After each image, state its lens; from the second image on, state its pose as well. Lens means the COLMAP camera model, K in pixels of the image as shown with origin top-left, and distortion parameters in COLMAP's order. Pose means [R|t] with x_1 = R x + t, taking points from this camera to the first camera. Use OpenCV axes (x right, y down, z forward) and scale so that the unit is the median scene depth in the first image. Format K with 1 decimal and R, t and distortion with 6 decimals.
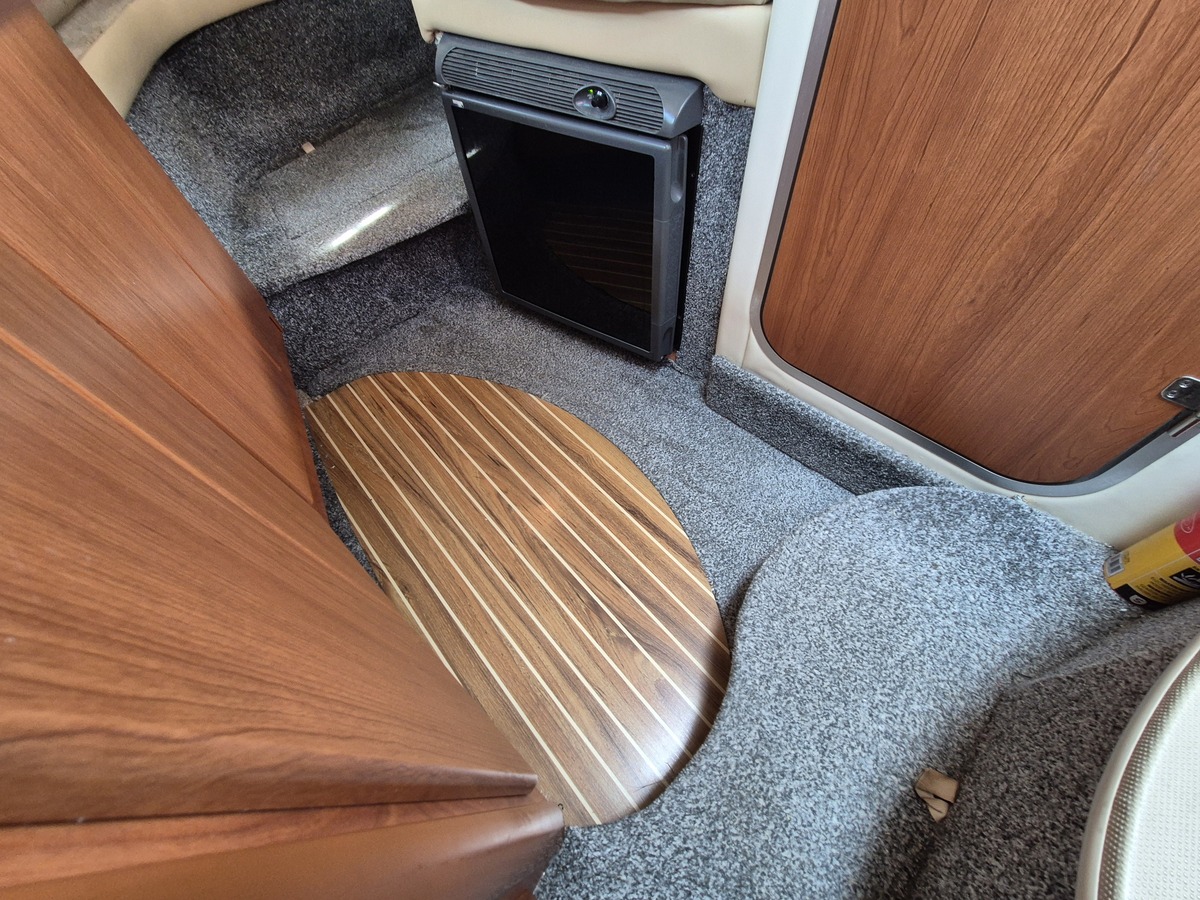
lens RADIAL K [[491.8, 0, 601.0], [0, 491.8, 451.7], [0, 0, 1]] dist [-0.001270, 0.002431]
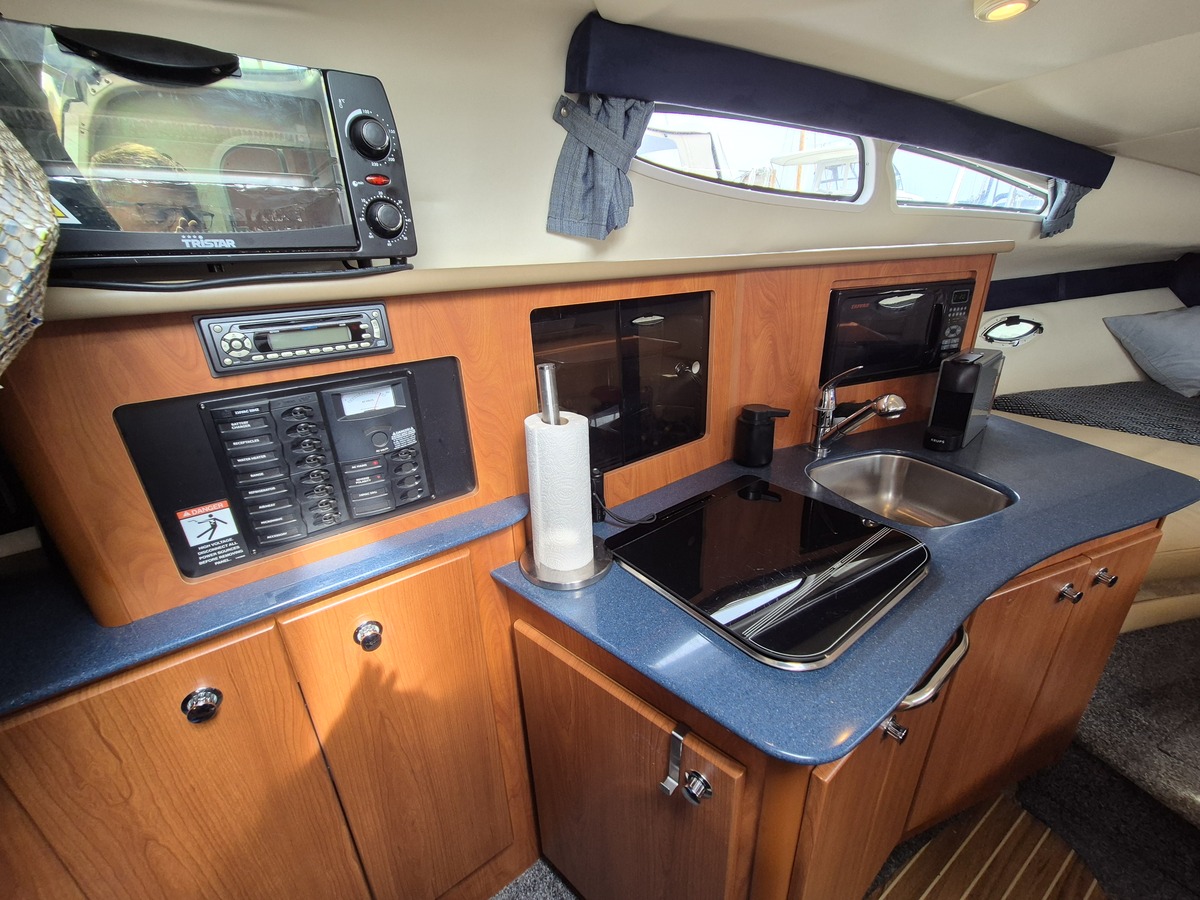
lens RADIAL K [[492.8, 0, 600.1], [0, 492.8, 453.3], [0, 0, 1]] dist [0.000554, 0.000754]
pose [[-0.151546, 0.442158, -0.884042, 0.251794], [-0.788279, 0.485542, 0.377976, -0.194975], [0.596364, 0.754152, 0.274962, -0.564013]]
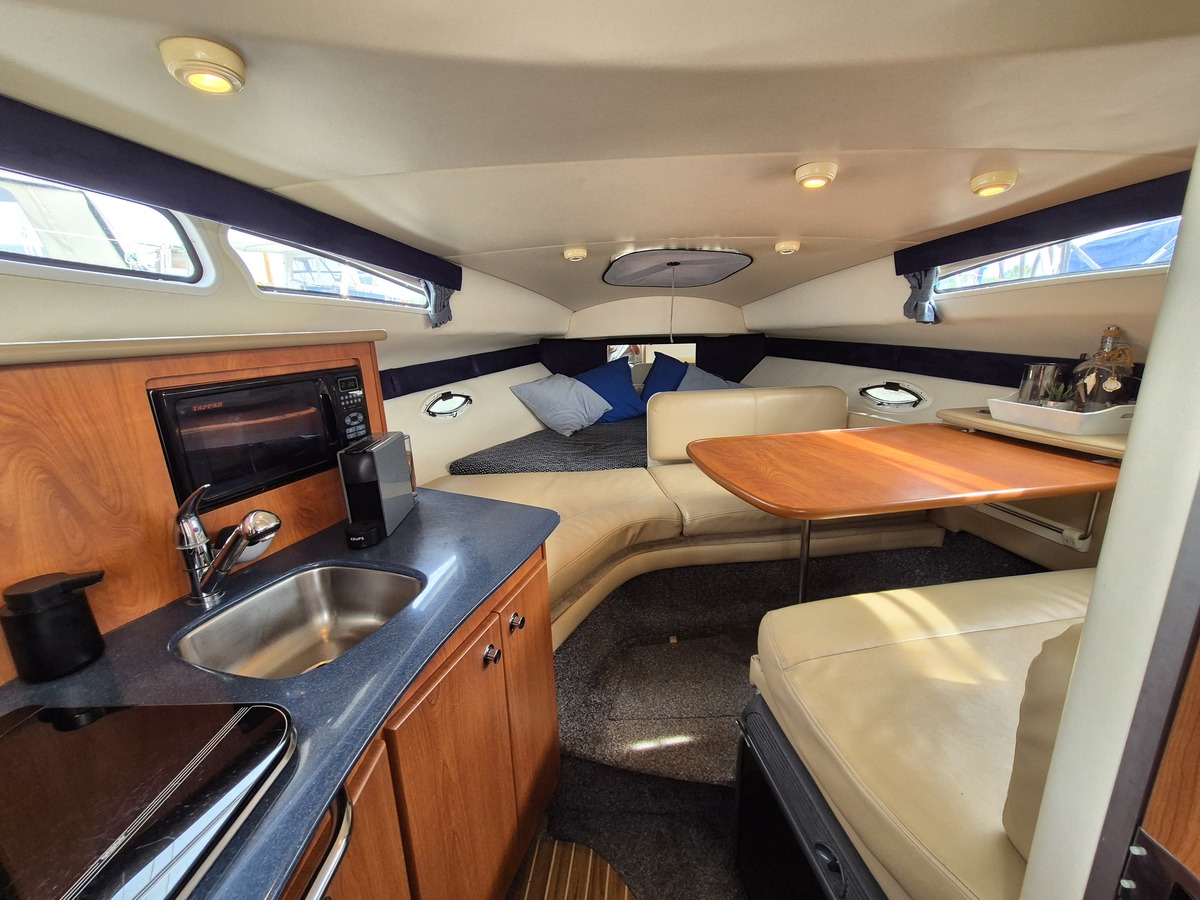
lens RADIAL K [[491.8, 0, 601.0], [0, 491.8, 451.7], [0, 0, 1]] dist [-0.001270, 0.002431]
pose [[0.673486, 0.236149, -0.700465, 0.138686], [-0.620561, 0.695505, -0.362183, -0.458469], [0.401647, 0.678606, 0.614957, -0.363025]]
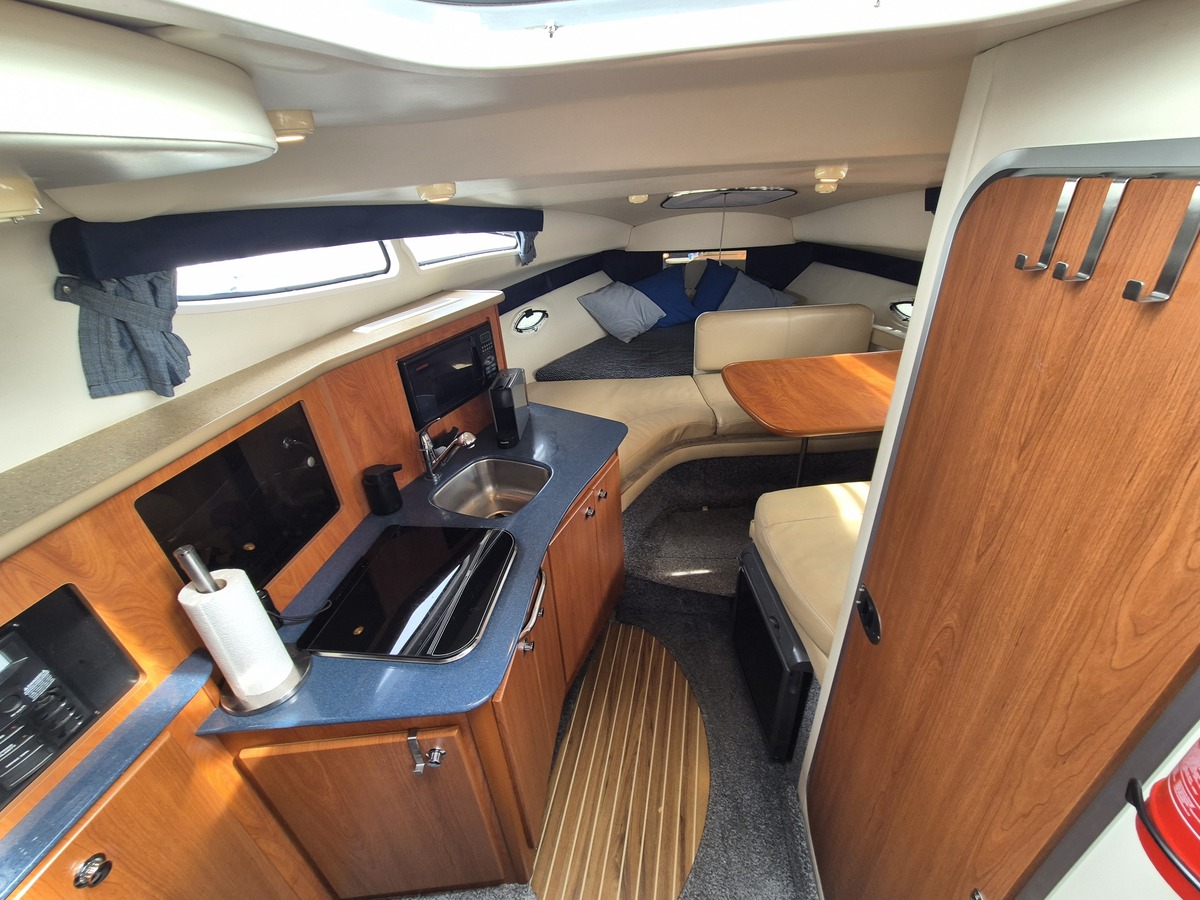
lens RADIAL K [[491.8, 0, 601.0], [0, 491.8, 451.7], [0, 0, 1]] dist [-0.001270, 0.002431]
pose [[0.598368, 0.422028, -0.681064, 0.459018], [-0.654530, 0.747737, -0.111713, -0.394126], [0.462111, 0.512622, 0.723651, -0.845553]]
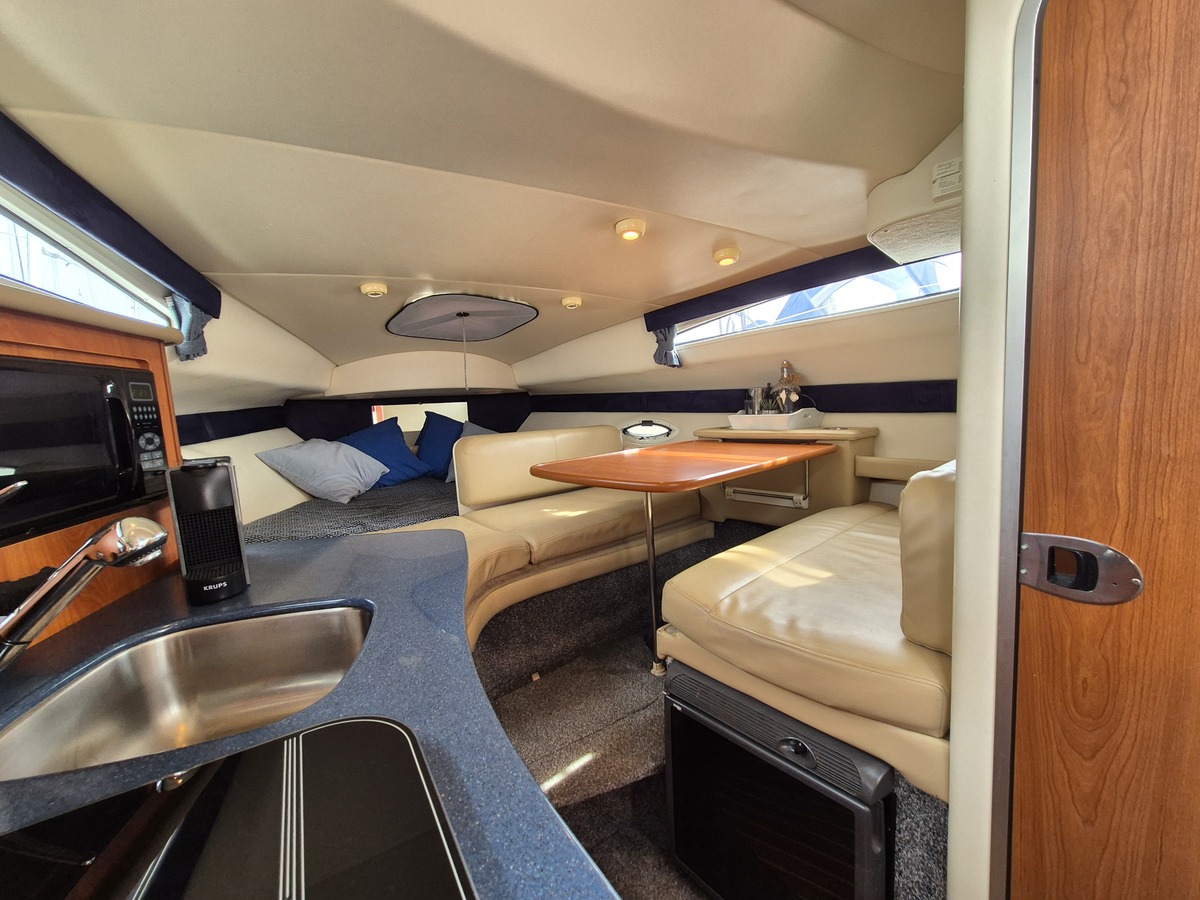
lens RADIAL K [[492.8, 0, 600.1], [0, 492.8, 453.3], [0, 0, 1]] dist [0.000554, 0.000754]
pose [[0.966025, 0.047984, -0.253954, -0.158005], [-0.222114, 0.656528, -0.720858, -0.126529], [0.132138, 0.752774, 0.644881, -0.350516]]
